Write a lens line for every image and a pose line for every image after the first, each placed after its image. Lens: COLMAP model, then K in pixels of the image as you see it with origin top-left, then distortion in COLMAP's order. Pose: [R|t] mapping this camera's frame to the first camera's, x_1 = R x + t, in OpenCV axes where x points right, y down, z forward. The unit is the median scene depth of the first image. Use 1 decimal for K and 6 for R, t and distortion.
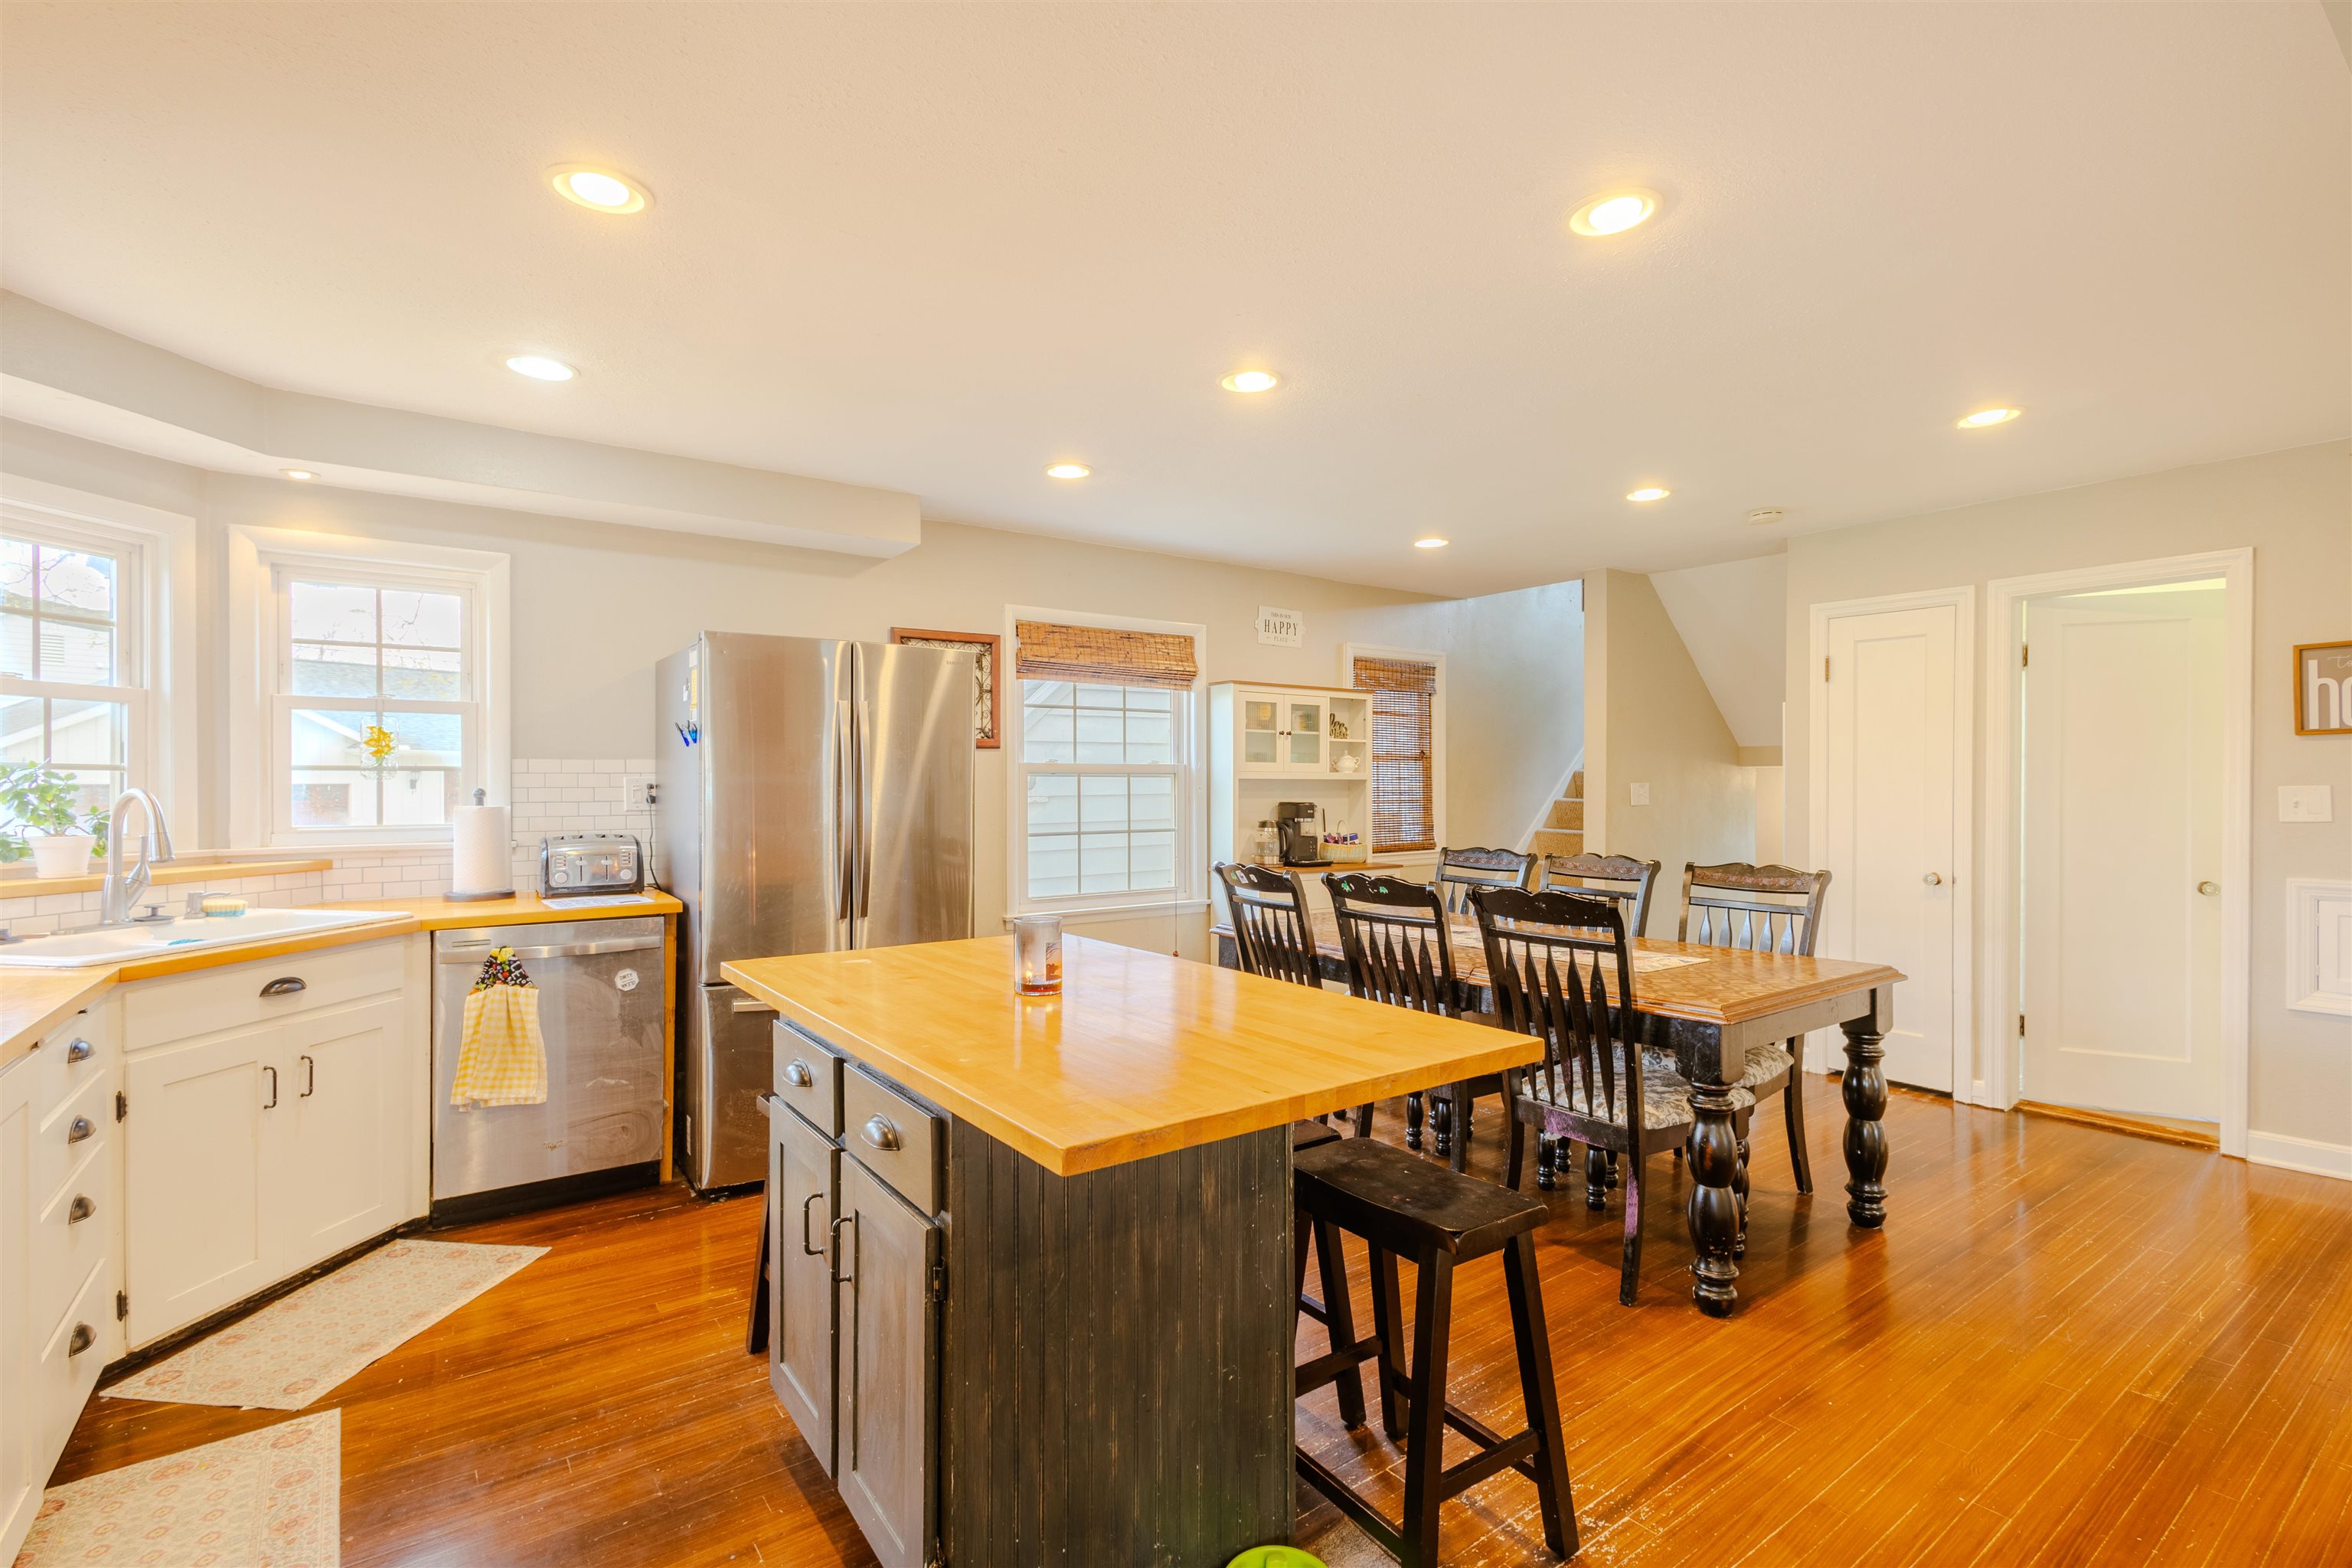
lens RADIAL K [[1078.7, 0, 1176.0], [0, 1078.7, 784.0], [0, 0, 1]] dist [0.014925, -0.005075]
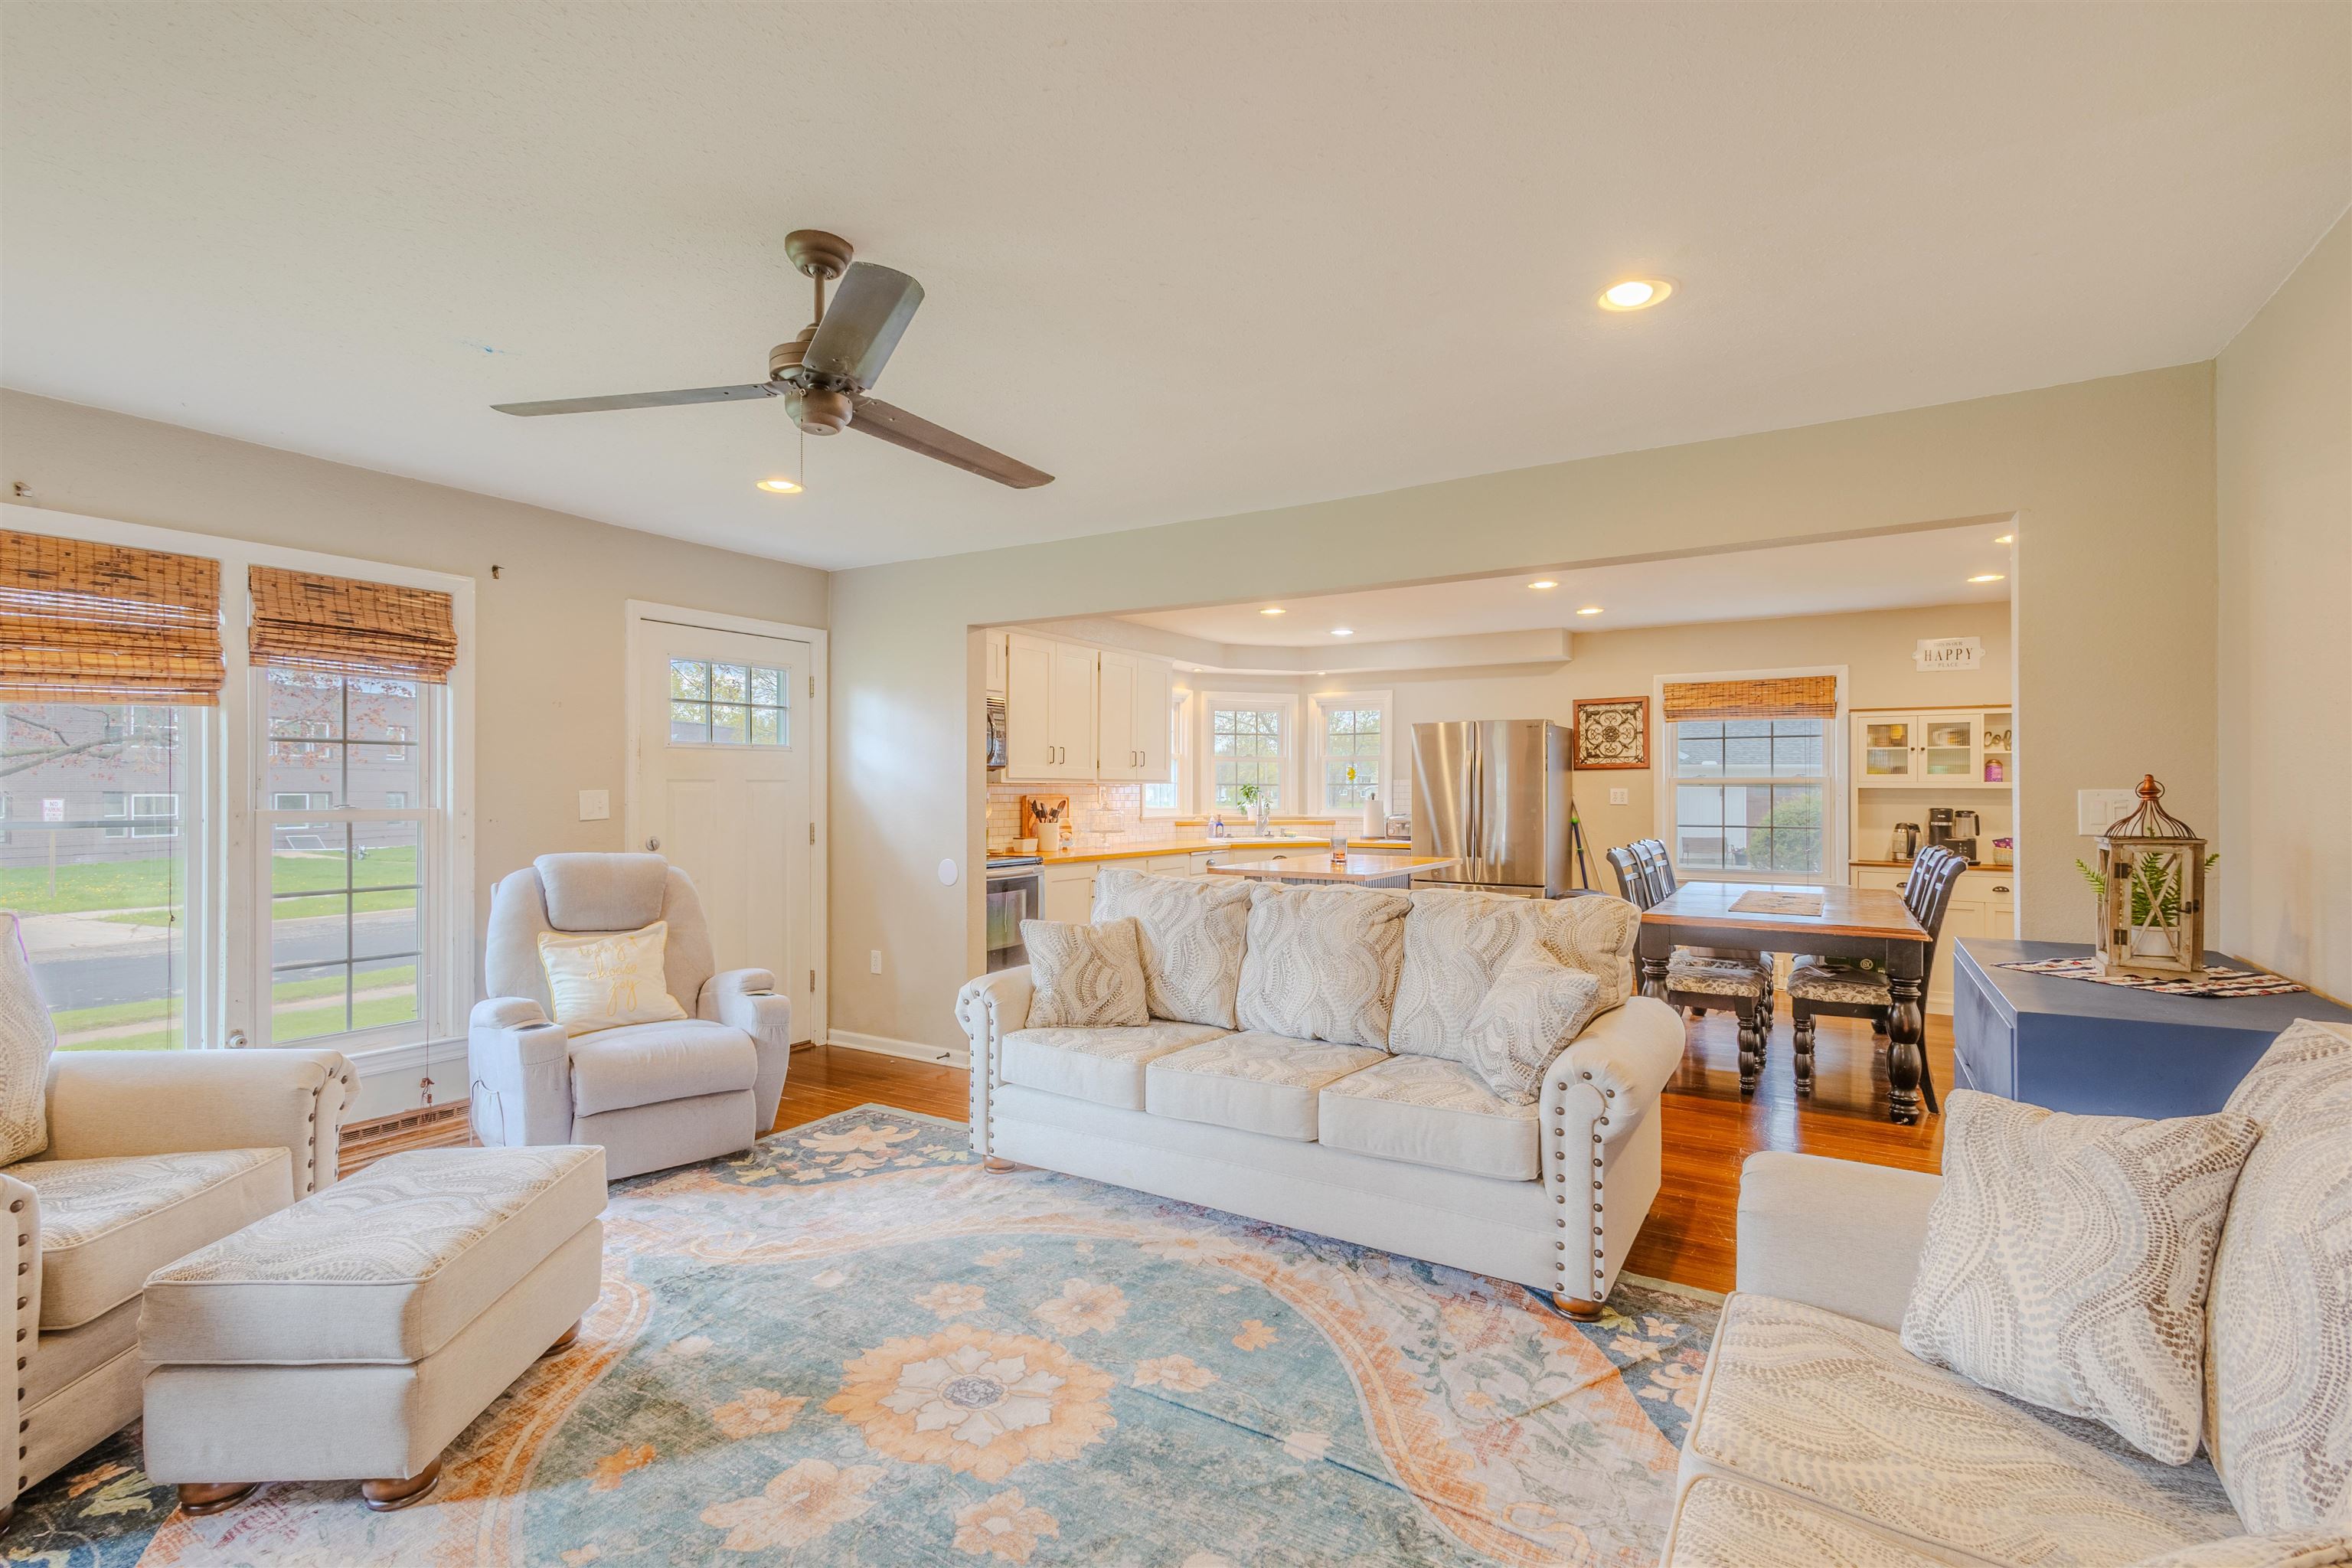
lens RADIAL K [[1068.8, 0, 1172.0], [0, 1068.8, 787.2], [0, 0, 1]] dist [0.014847, -0.004733]
pose [[0.379516, -0.002166, -0.925183, 1.446463], [-0.003571, 0.999986, -0.003805, 0.002421], [0.925178, 0.004748, 0.379503, -0.314069]]
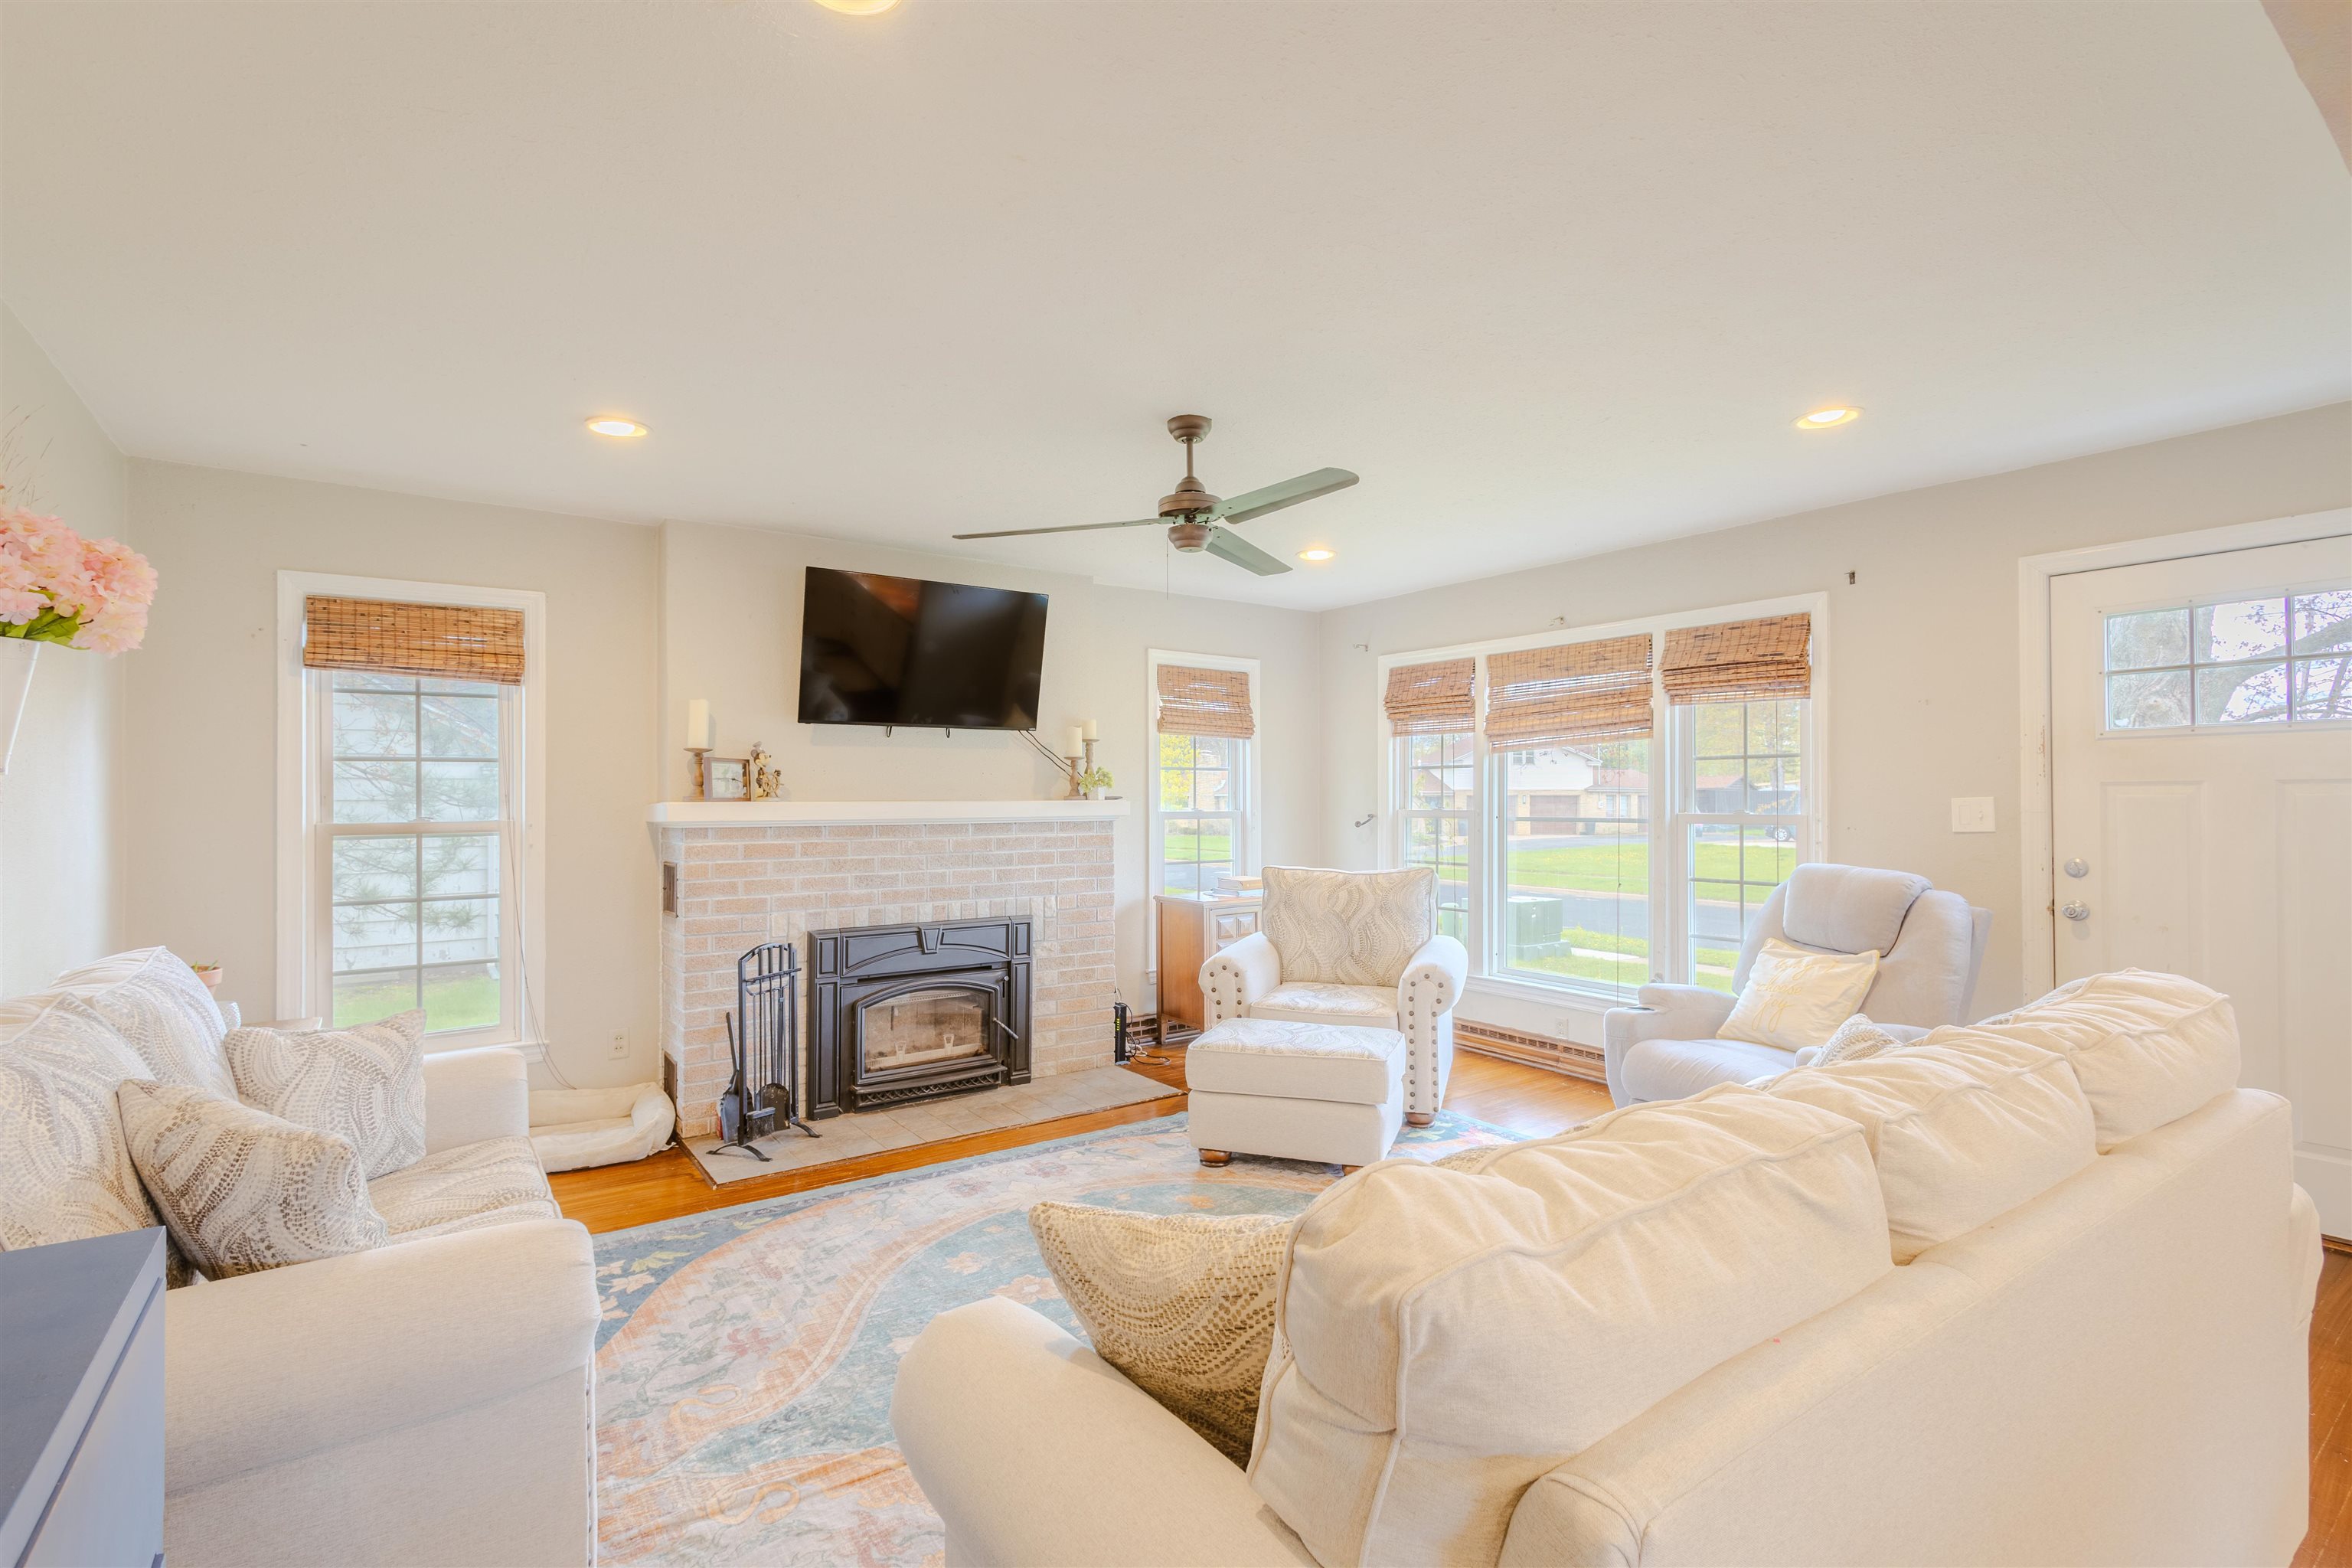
lens RADIAL K [[1075.6, 0, 1170.7], [0, 1075.6, 787.4], [0, 0, 1]] dist [0.016466, -0.005366]
pose [[-0.999836, 0.005407, 0.017272, 0.760732], [0.005305, 0.999968, -0.005947, -0.004826], [-0.017304, -0.005854, -0.999833, 0.677257]]
